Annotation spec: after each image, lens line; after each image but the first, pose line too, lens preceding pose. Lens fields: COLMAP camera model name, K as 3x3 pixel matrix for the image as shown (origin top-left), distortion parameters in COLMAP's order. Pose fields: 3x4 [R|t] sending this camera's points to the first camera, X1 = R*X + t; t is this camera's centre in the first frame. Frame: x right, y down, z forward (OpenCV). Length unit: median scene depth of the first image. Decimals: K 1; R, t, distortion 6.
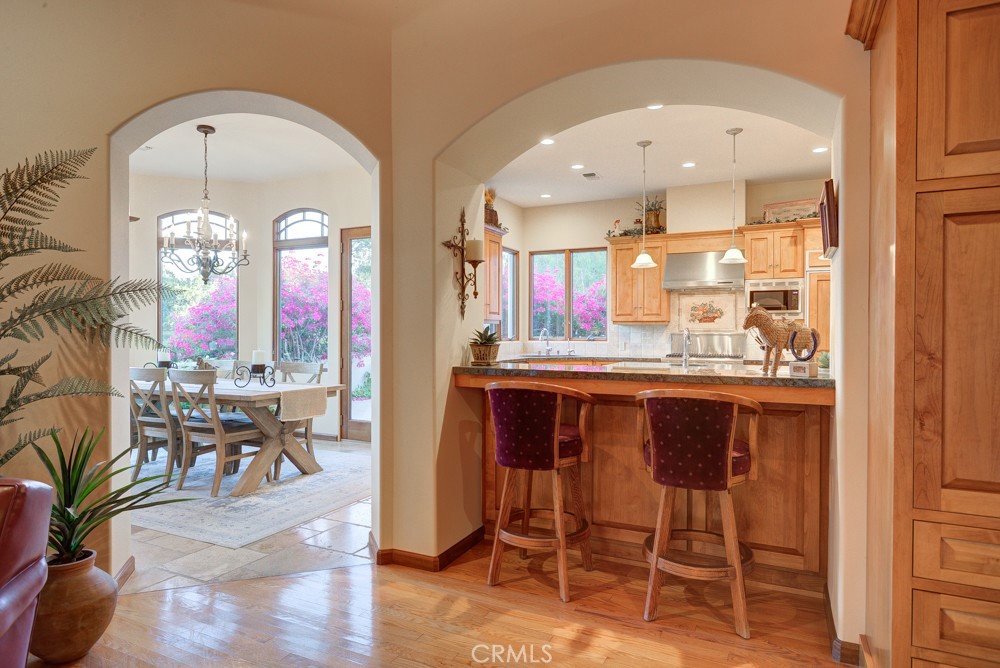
lens RADIAL K [[587.7, 0, 500.0], [0, 587.7, 334.0], [0, 0, 1]] dist [-0.001927, 0.000098]
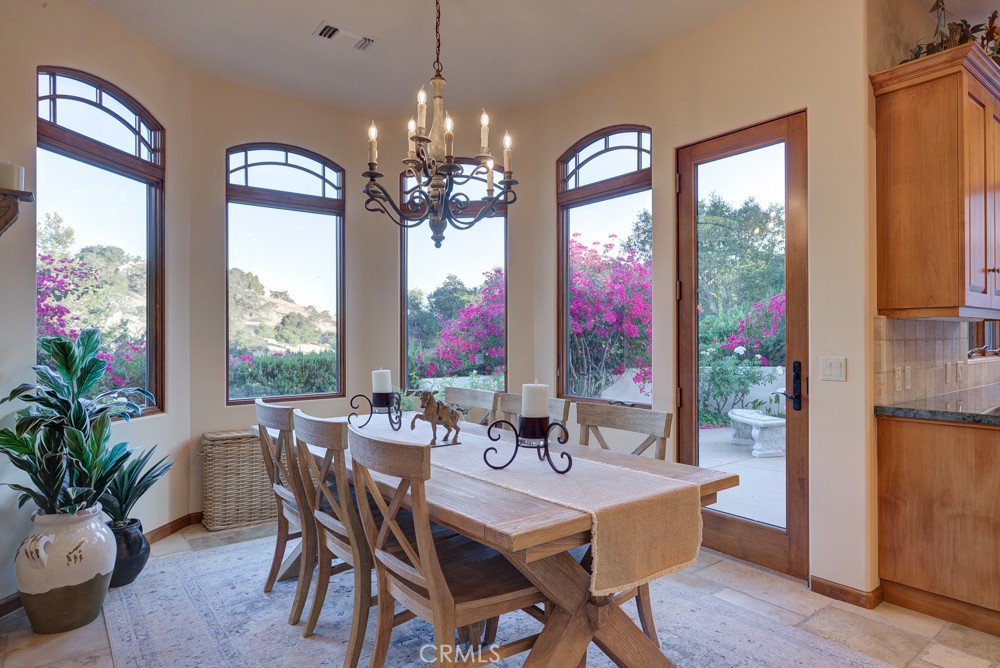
lens RADIAL K [[587.7, 0, 500.0], [0, 587.7, 334.0], [0, 0, 1]] dist [-0.001927, 0.000098]
pose [[0.899096, -0.006741, -0.437699, -0.176598], [0.002160, 0.999938, -0.010963, -0.002986], [0.437745, 0.008911, 0.899055, 0.433676]]
